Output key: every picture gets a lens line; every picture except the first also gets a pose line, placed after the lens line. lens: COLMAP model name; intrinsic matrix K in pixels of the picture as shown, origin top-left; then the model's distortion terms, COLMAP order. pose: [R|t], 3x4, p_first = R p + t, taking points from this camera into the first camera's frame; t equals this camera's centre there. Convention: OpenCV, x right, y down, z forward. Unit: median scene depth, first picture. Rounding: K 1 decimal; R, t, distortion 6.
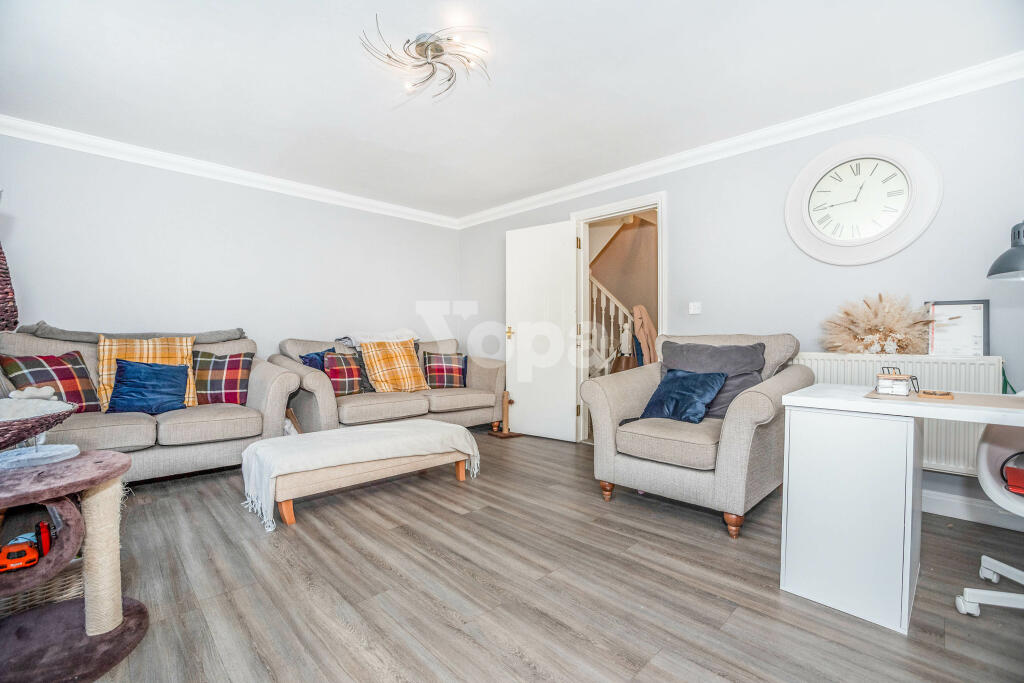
lens RADIAL K [[440.5, 0, 507.8], [0, 440.5, 339.3], [0, 0, 1]] dist [-0.001964, -0.000169]
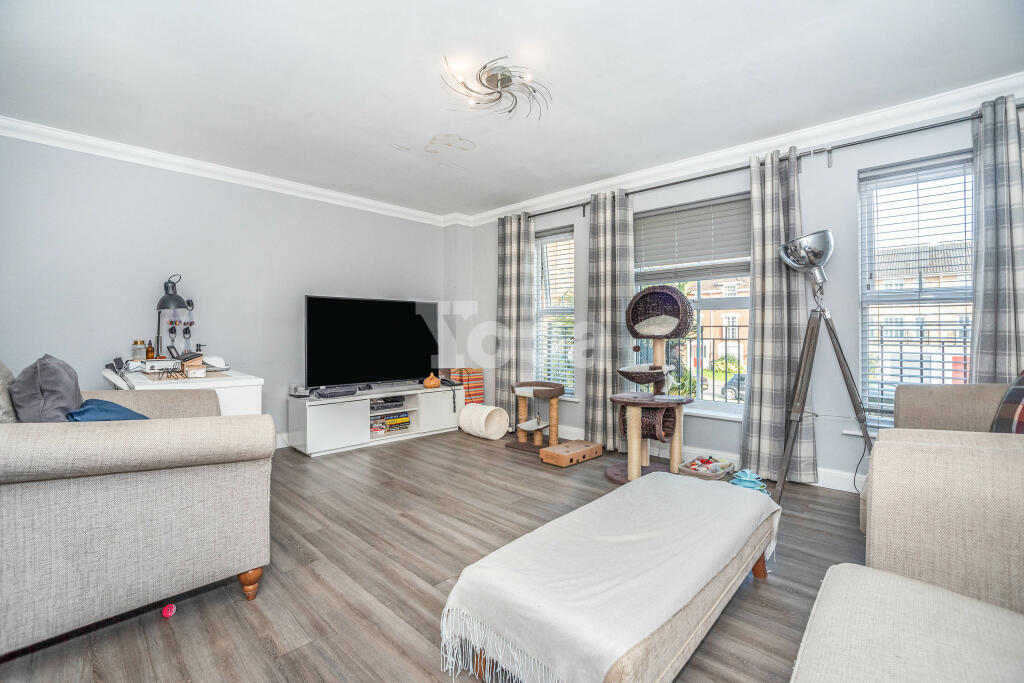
lens RADIAL K [[458.2, 0, 509.1], [0, 458.2, 323.6], [0, 0, 1]] dist [-0.001255, -0.000223]
pose [[-0.999494, -0.003316, -0.031626, -0.177601], [-0.003252, 0.999993, -0.002069, -0.060044], [0.031632, -0.001966, -0.999498, 2.222587]]
